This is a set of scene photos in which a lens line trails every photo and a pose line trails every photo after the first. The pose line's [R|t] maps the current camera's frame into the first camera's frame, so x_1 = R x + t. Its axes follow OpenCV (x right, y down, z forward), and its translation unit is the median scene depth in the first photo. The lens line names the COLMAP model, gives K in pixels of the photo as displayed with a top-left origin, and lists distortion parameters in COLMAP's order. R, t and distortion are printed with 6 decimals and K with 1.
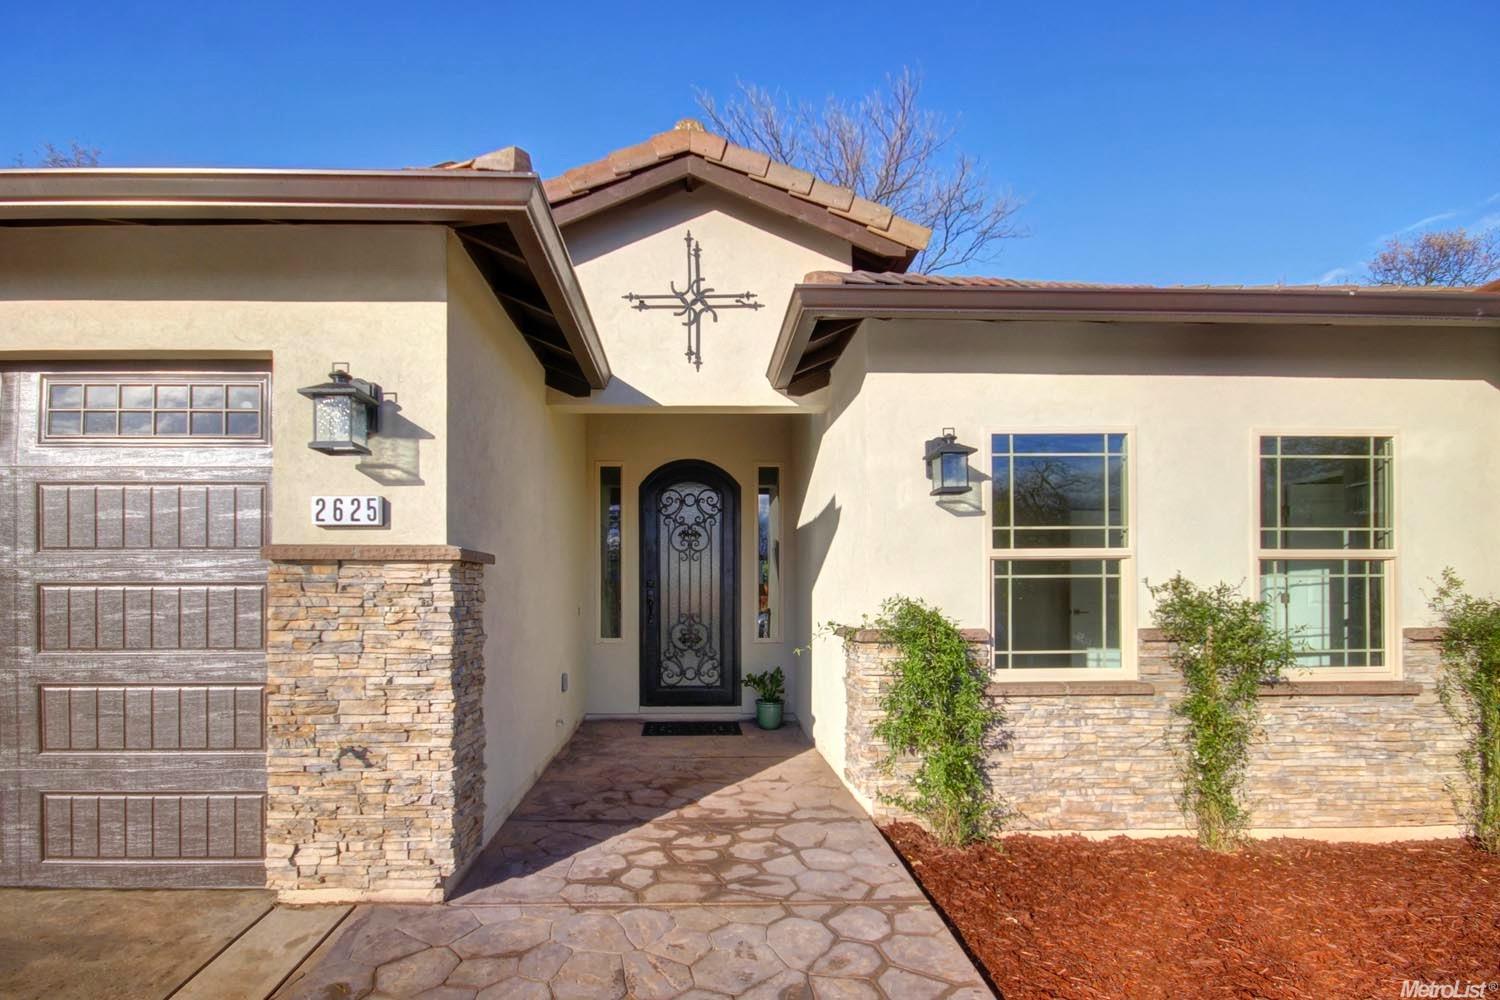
lens RADIAL K [[661.5, 0, 751.5], [0, 661.5, 523.6], [0, 0, 1]] dist [0.001042, -0.000047]
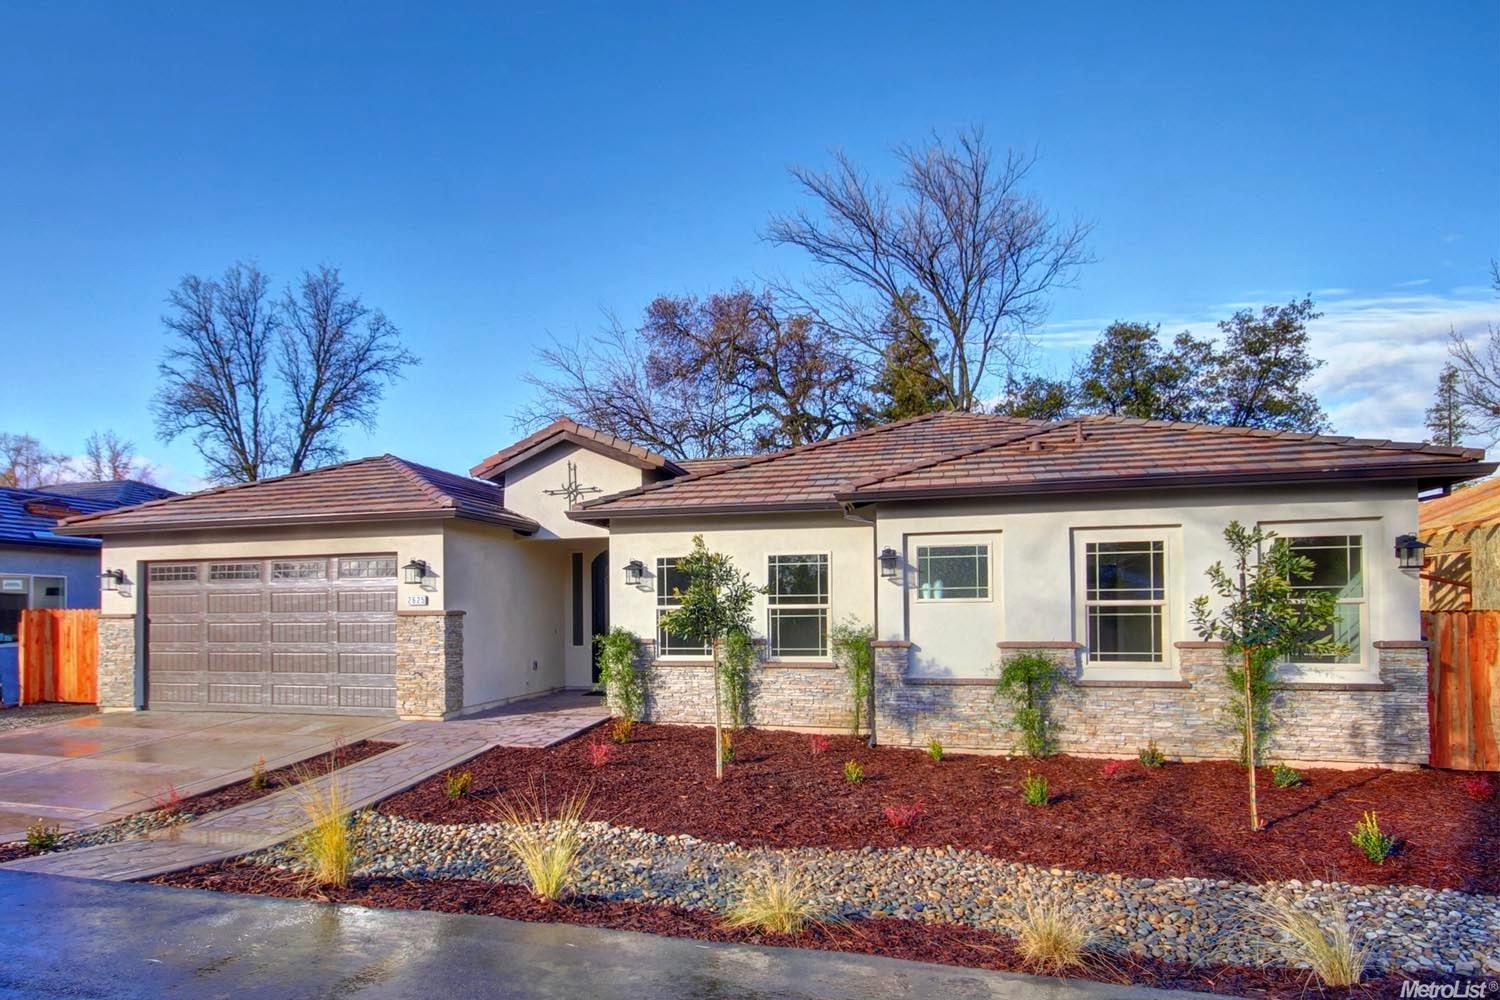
lens RADIAL K [[693.9, 0, 754.1], [0, 693.9, 515.2], [0, 0, 1]] dist [0.007626, -0.011966]
pose [[0.969815, -0.036858, -0.241041, 1.197345], [0.029235, 0.998955, -0.035127, -0.173740], [0.242084, 0.027020, 0.969879, -1.255637]]
